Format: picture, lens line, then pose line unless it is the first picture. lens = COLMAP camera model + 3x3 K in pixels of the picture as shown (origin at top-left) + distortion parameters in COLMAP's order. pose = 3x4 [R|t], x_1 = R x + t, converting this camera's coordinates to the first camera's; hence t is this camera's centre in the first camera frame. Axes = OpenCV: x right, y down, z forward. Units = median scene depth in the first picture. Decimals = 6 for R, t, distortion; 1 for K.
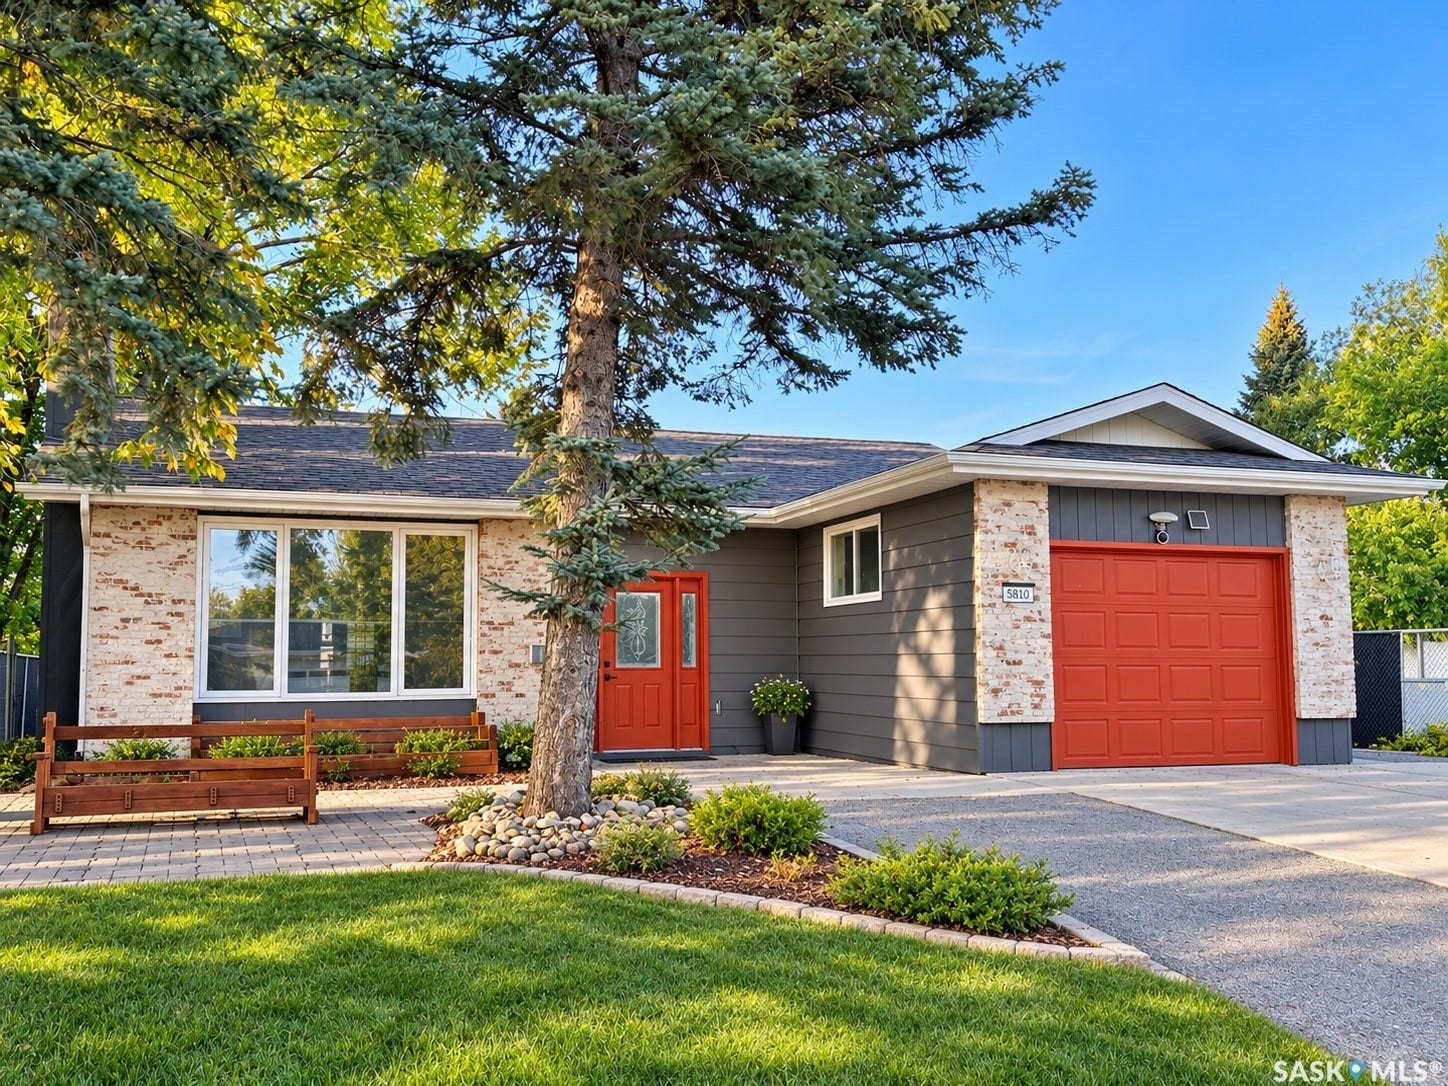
lens RADIAL K [[1282.9, 0, 724.0], [0, 1282.9, 543.0], [0, 0, 1]] dist [0.081905, -0.000709]
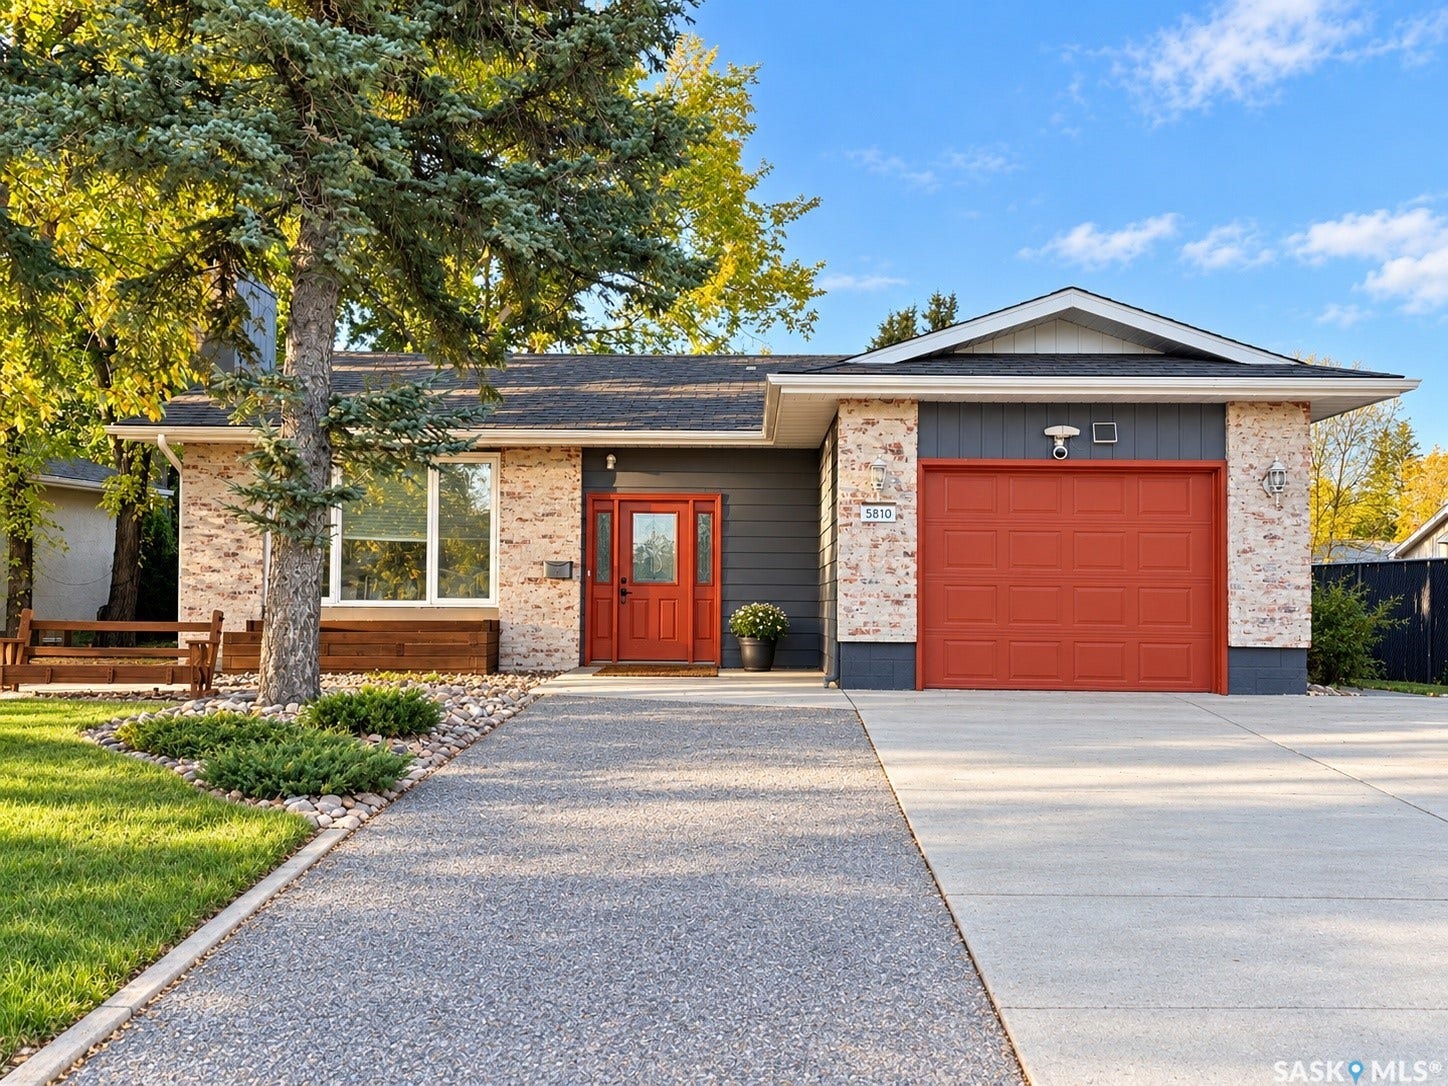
lens RADIAL K [[1282.9, 0, 724.0], [0, 1282.9, 543.0], [0, 0, 1]] dist [0.081905, -0.000709]
pose [[0.938852, 0.004525, -0.344293, 0.435724], [0.015409, 0.998360, 0.055141, 0.005817], [0.343977, -0.057074, 0.937242, 0.022669]]
